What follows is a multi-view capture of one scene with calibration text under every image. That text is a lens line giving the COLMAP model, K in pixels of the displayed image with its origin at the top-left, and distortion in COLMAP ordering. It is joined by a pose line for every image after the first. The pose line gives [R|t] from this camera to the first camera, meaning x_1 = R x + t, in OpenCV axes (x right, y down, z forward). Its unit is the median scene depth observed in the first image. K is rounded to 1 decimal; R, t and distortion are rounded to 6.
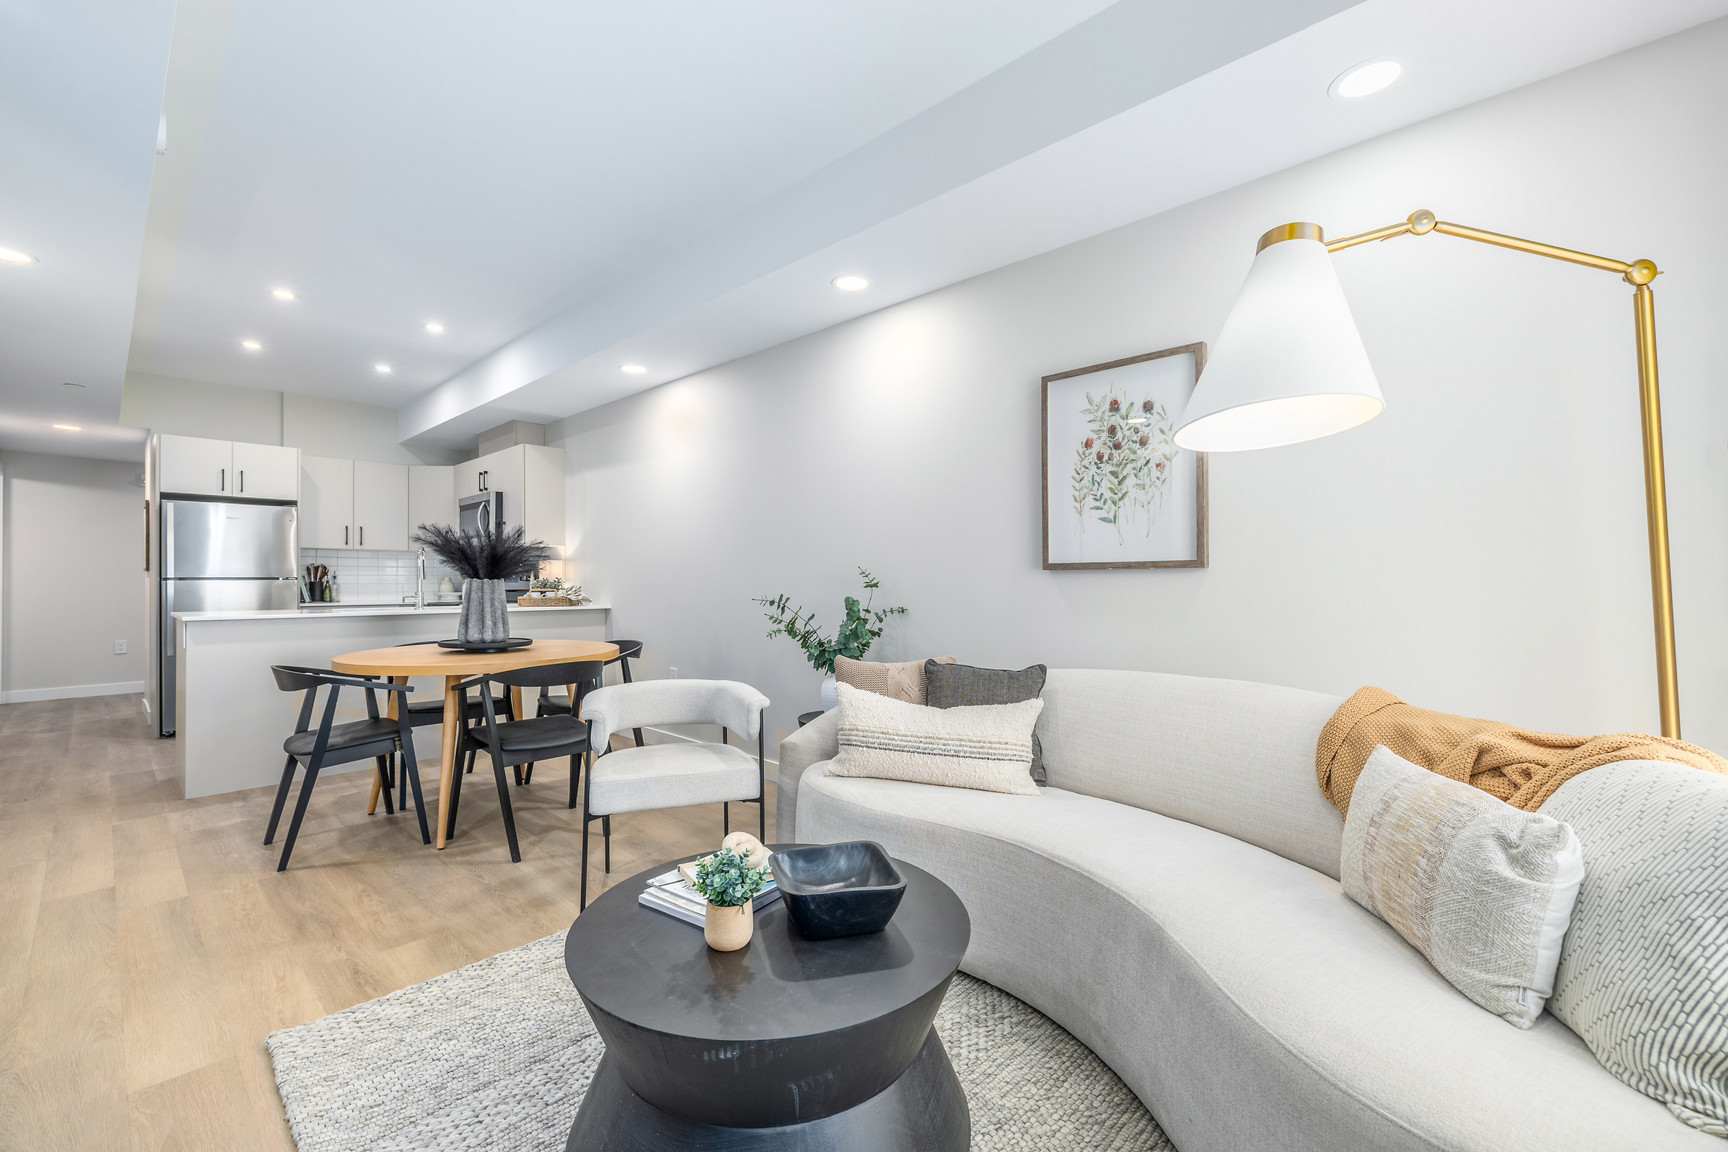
lens RADIAL K [[721.8, 0, 858.5], [0, 721.8, 576.9], [0, 0, 1]] dist [0.000585, -0.000338]
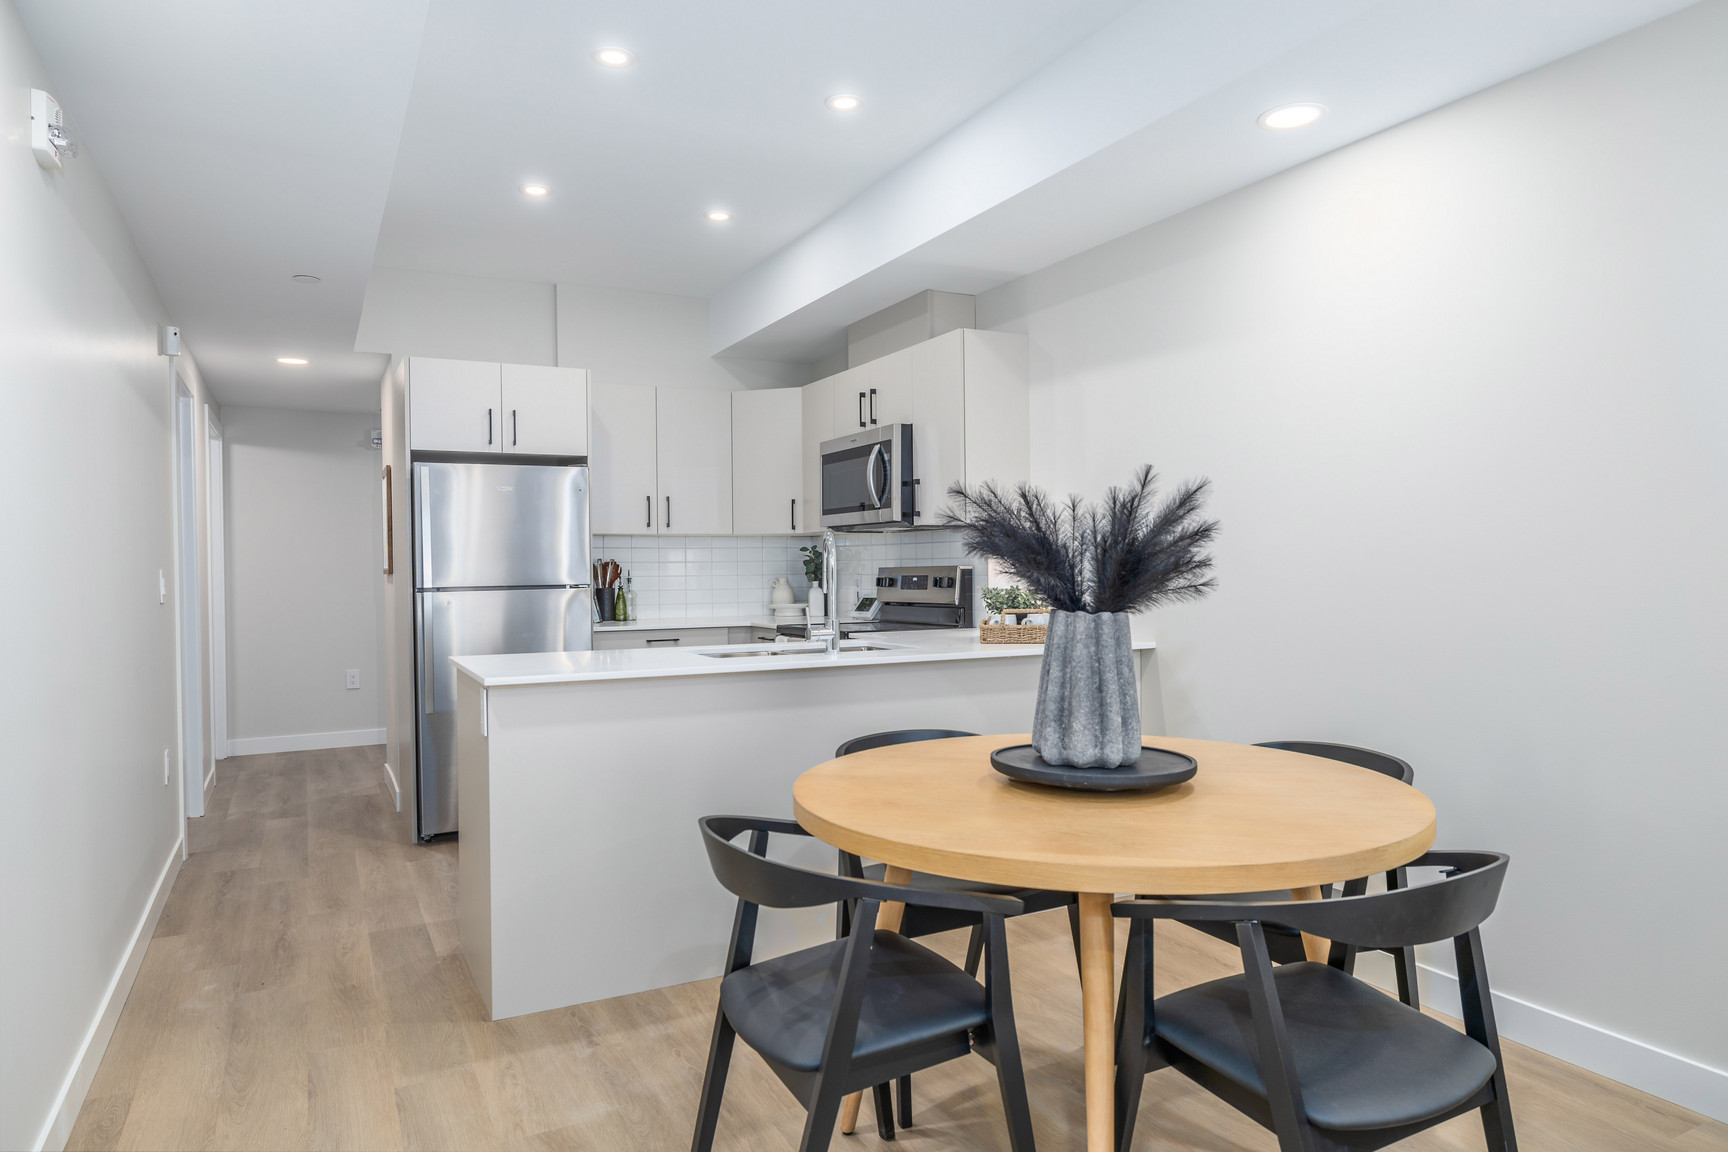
lens RADIAL K [[1077.1, 0, 864.0], [0, 1077.1, 576.0], [0, 0, 1]] dist [-0.011025, 0.001475]
pose [[0.944990, -0.005556, -0.327053, -0.455452], [0.011189, 0.999820, 0.015345, -0.028894], [0.326909, -0.018160, 0.944881, 0.385180]]
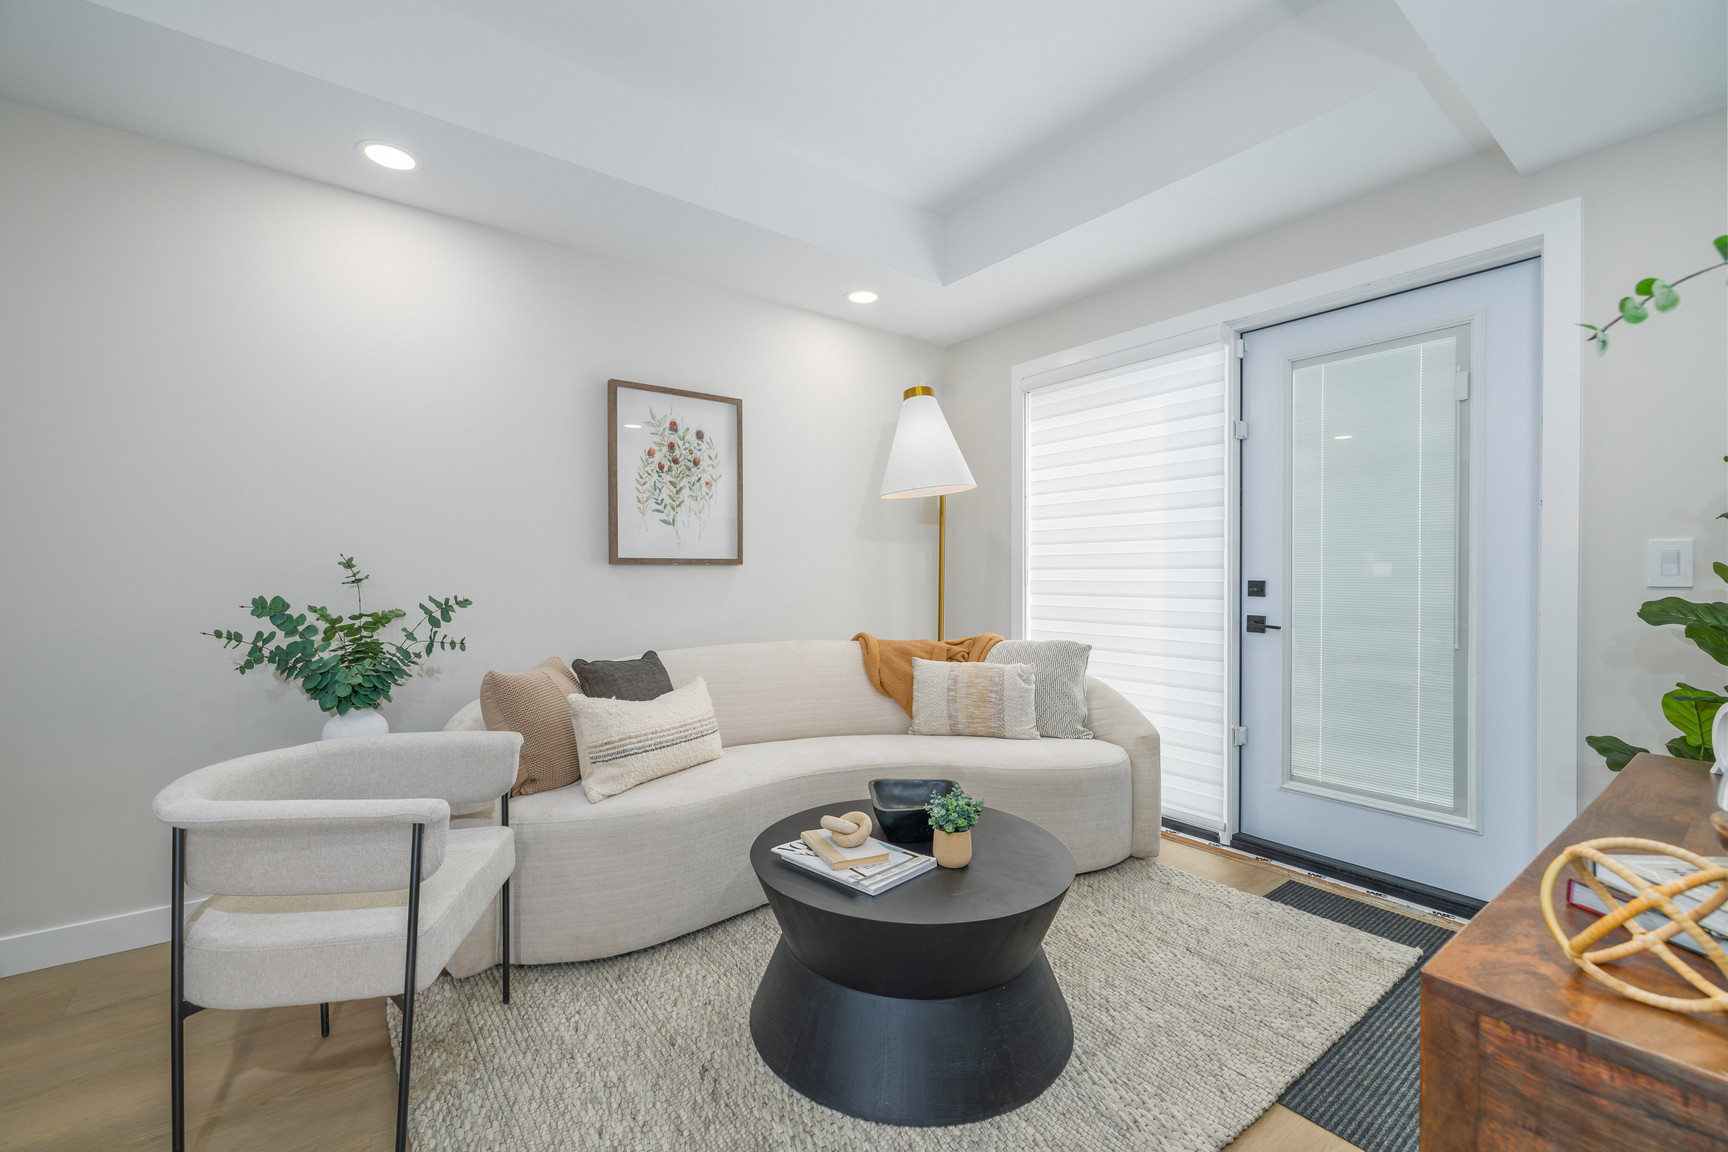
lens RADIAL K [[721.8, 0, 858.5], [0, 721.8, 576.9], [0, 0, 1]] dist [0.000585, -0.000338]
pose [[0.159712, -0.002853, 0.987160, -0.608828], [-0.005310, 0.999979, 0.003749, 0.002915], [-0.987149, -0.005841, 0.159693, 0.406226]]
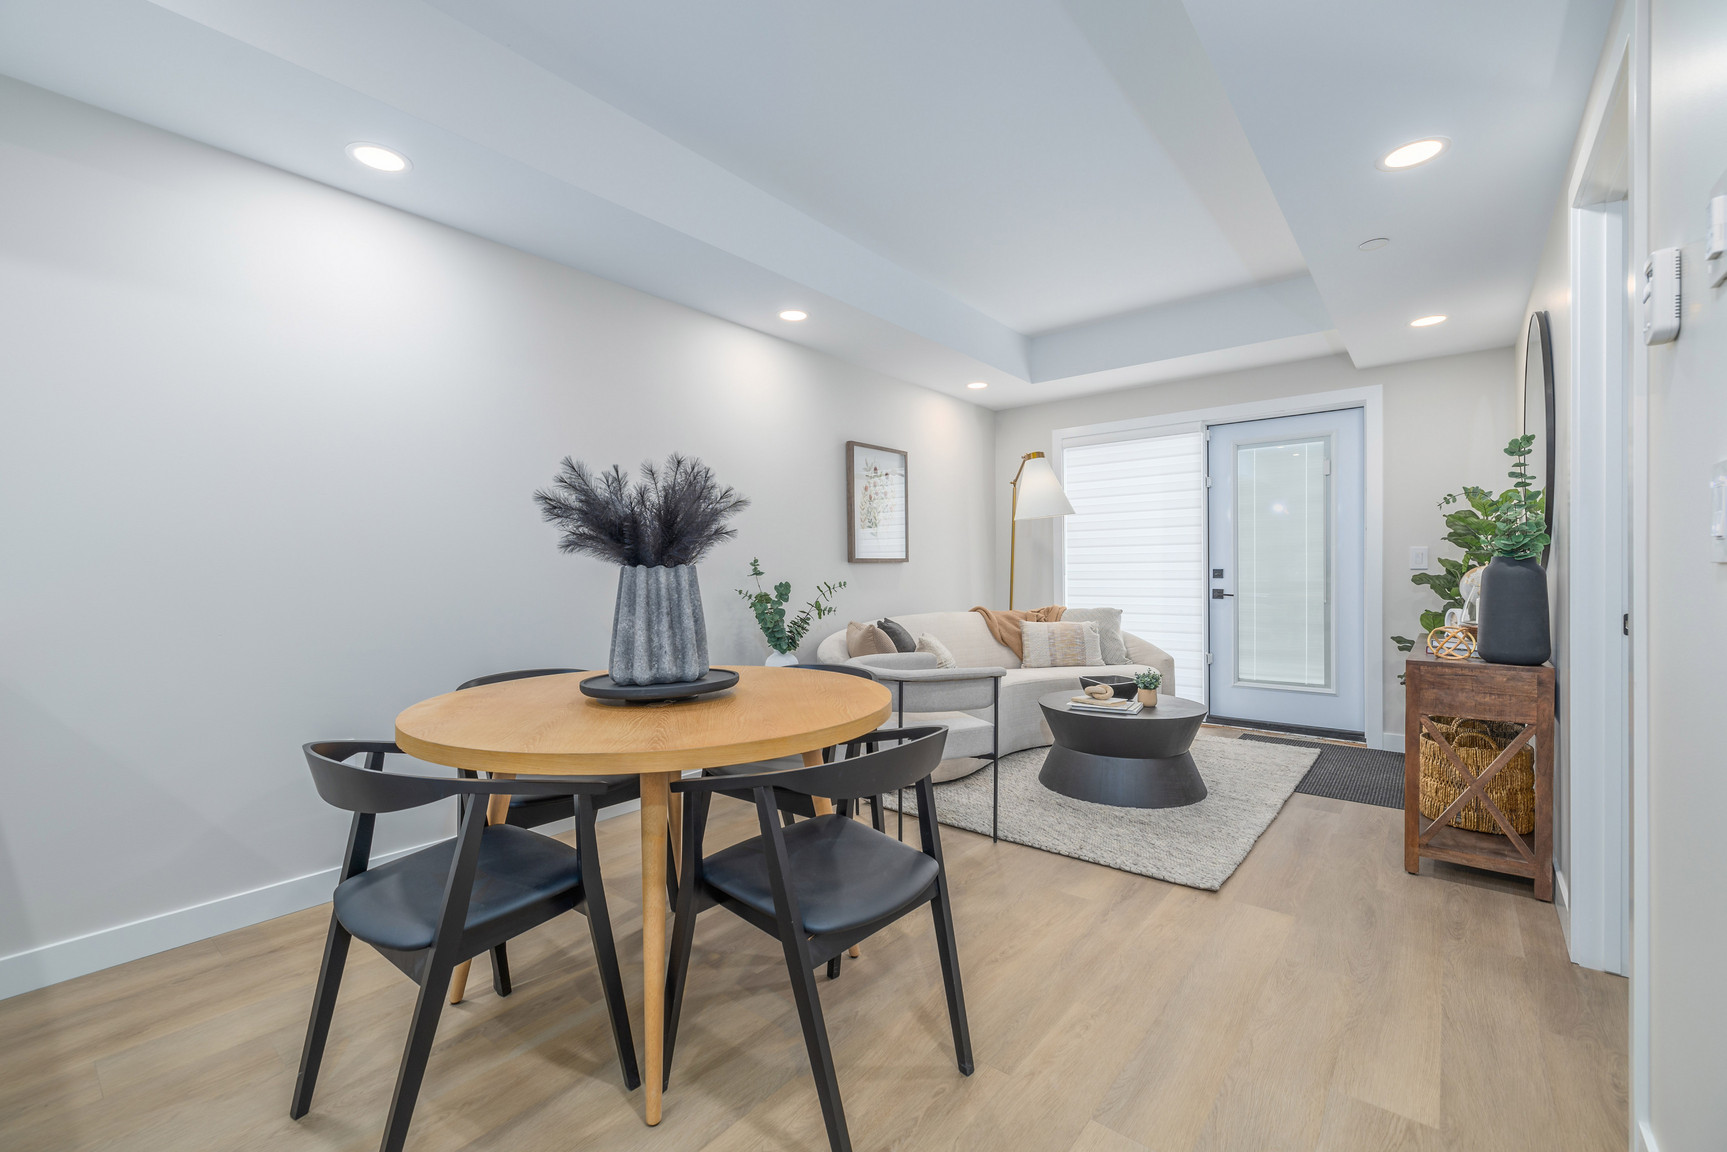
lens RADIAL K [[721.4, 0, 858.0], [0, 721.4, 576.9], [0, 0, 1]] dist [0.000585, -0.000338]
pose [[-0.072721, -0.007598, 0.997323, -1.129547], [0.005377, 0.999953, 0.008010, 0.008395], [-0.997338, 0.005945, -0.072676, 0.934857]]
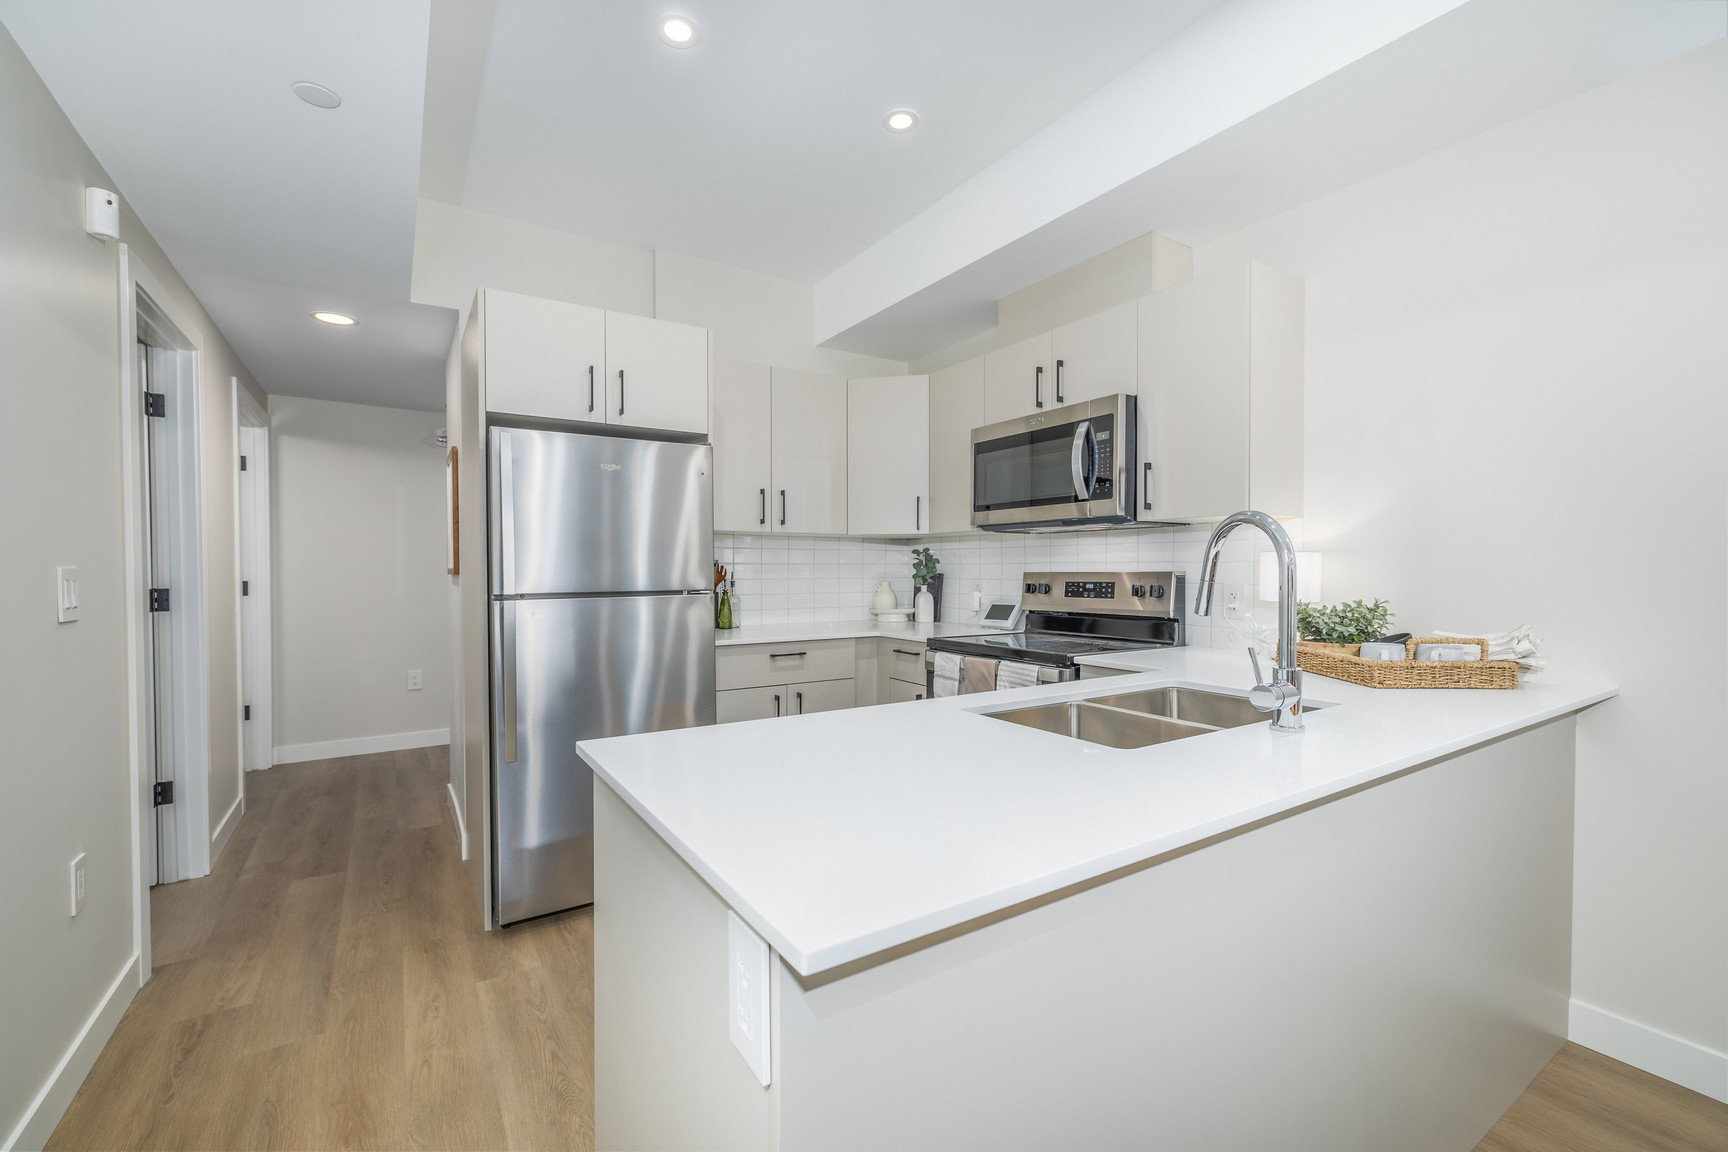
lens RADIAL K [[723.1, 0, 855.1], [0, 723.1, 579.2], [0, 0, 1]] dist [0.000692, -0.000285]
pose [[0.970876, 0.003853, -0.239552, -0.957371], [0.001094, 0.999789, 0.020513, -0.027480], [0.239580, -0.020178, 0.970667, 0.922455]]
